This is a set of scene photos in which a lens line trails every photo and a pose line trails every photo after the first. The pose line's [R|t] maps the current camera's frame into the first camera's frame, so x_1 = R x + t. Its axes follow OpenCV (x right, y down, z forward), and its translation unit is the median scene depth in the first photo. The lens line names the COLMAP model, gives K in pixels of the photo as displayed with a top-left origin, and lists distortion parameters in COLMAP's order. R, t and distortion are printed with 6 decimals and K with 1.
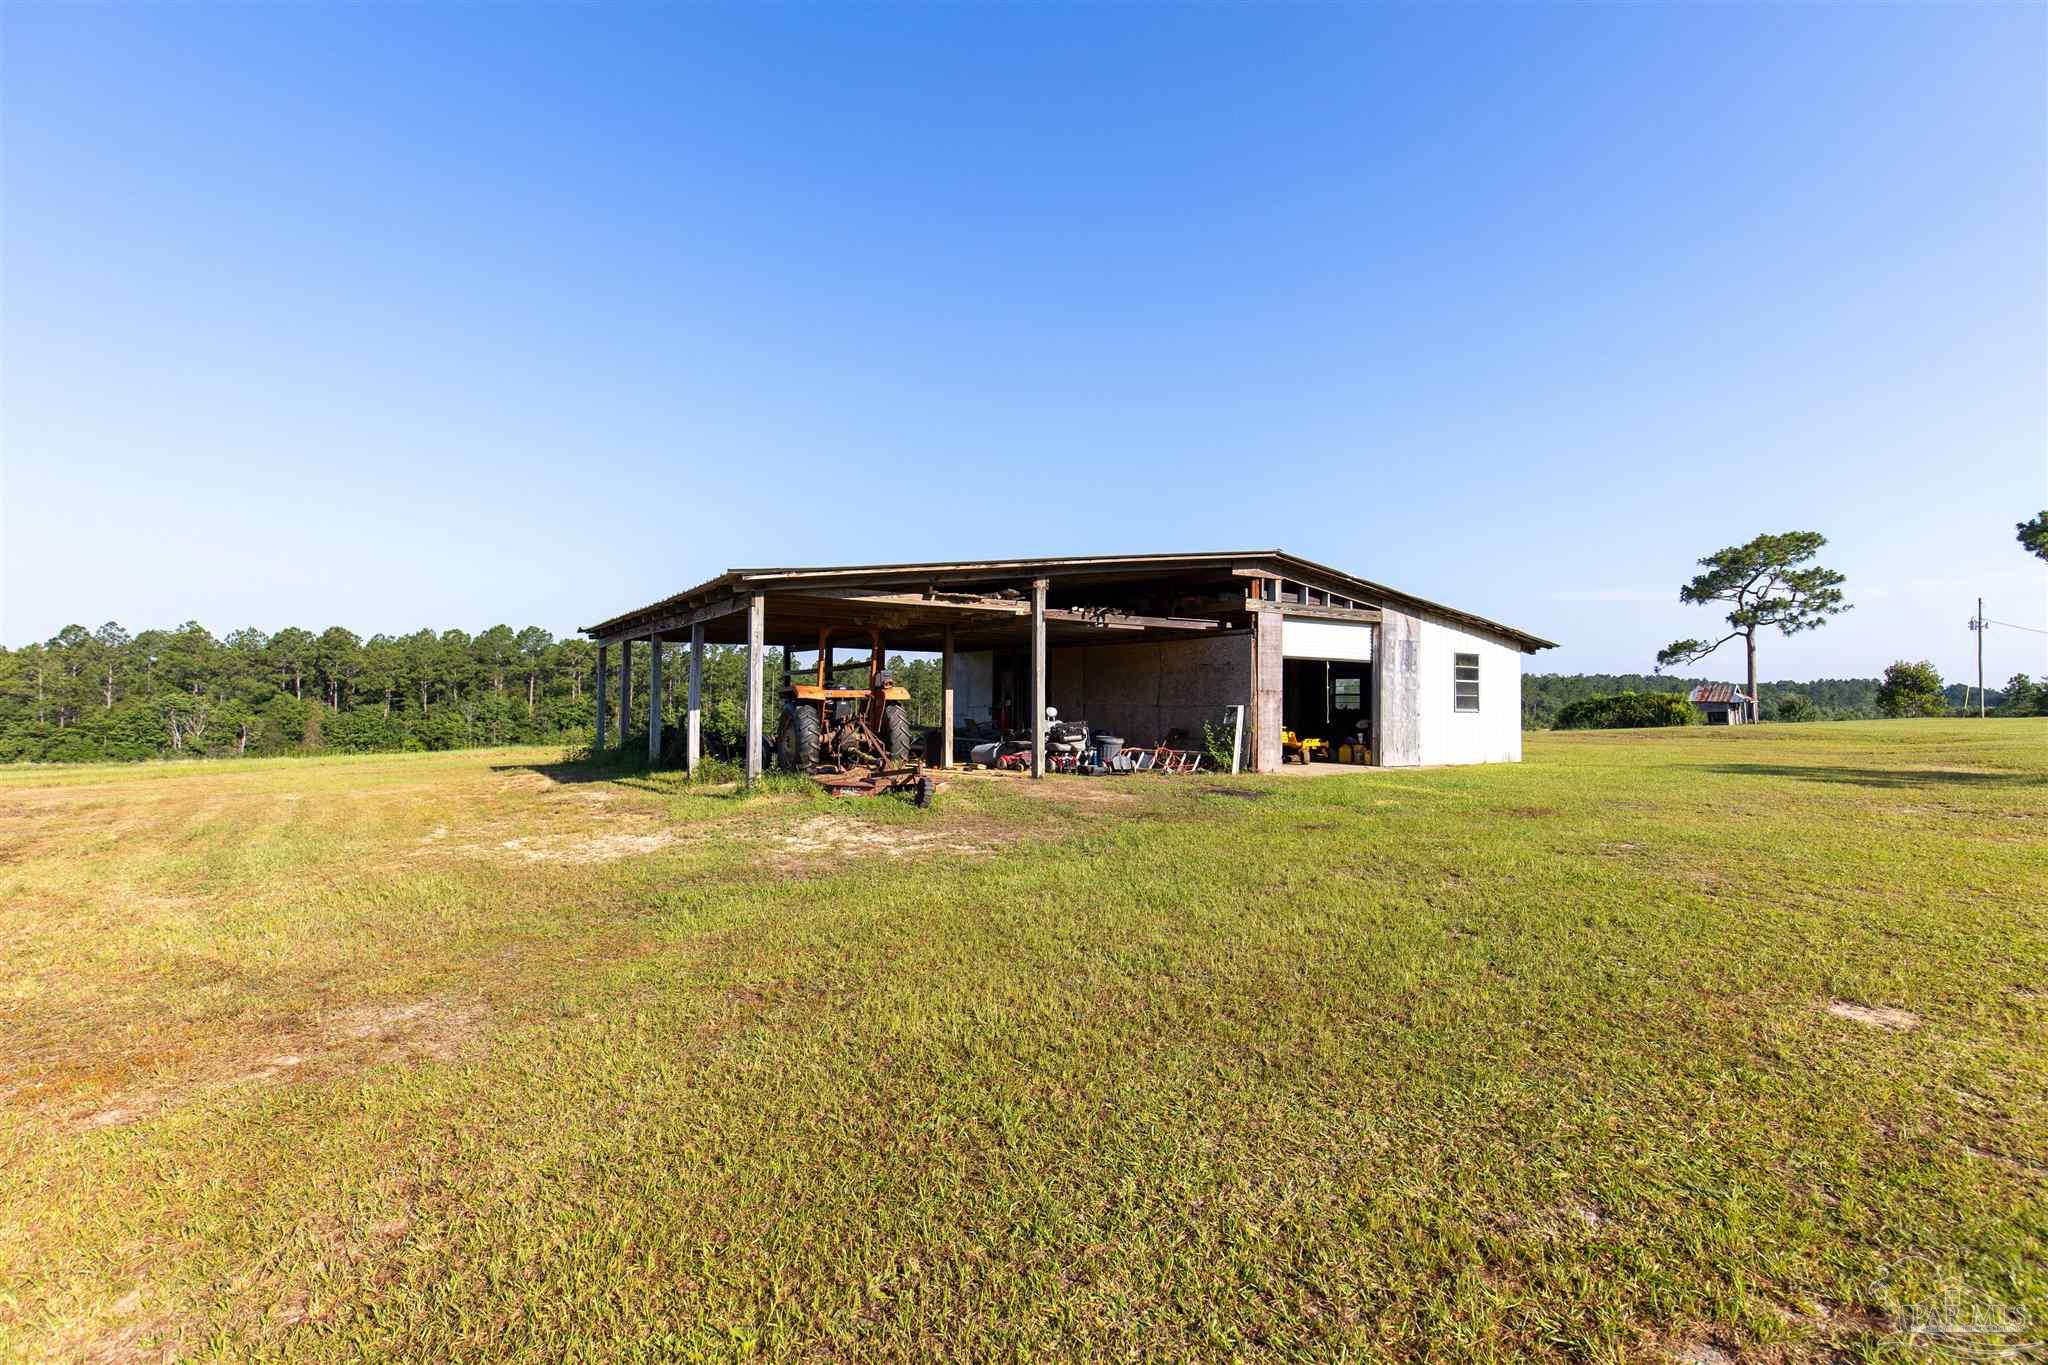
lens RADIAL K [[888.6, 0, 1024.0], [0, 888.6, 682.5], [0, 0, 1]] dist [-0.003848, -0.001341]
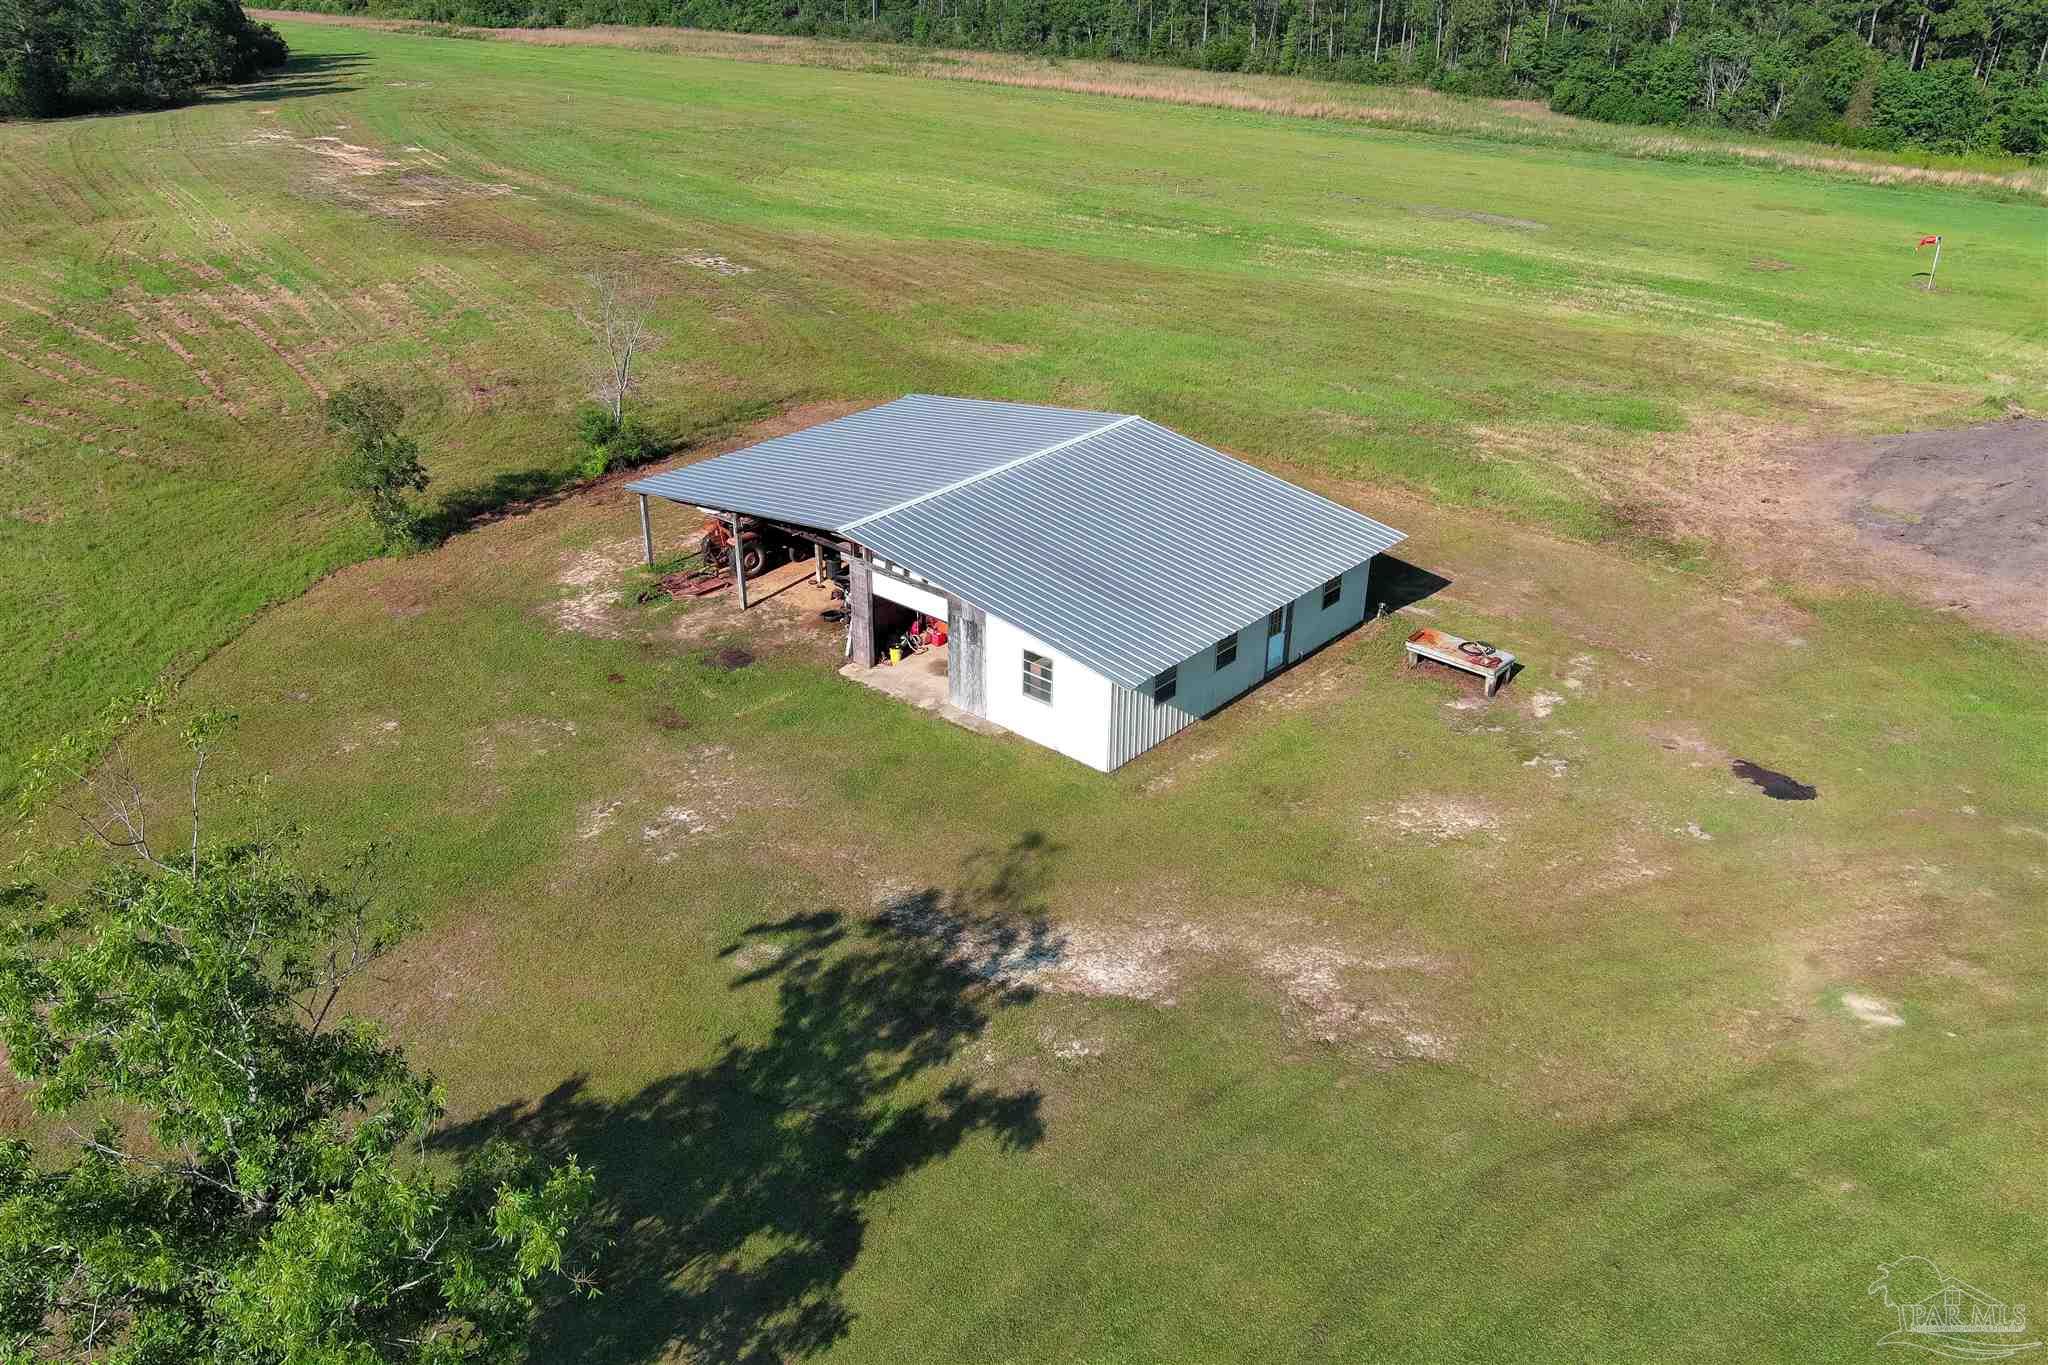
lens RADIAL K [[1548.5, 0, 1024.0], [0, 1548.5, 682.5], [0, 0, 1]] dist [0.009162, -0.002929]
pose [[0.240310, 0.444213, -0.863091, 2.123577], [0.018105, 0.886940, 0.461529, -0.863603], [0.970527, -0.126537, 0.205098, 0.606088]]
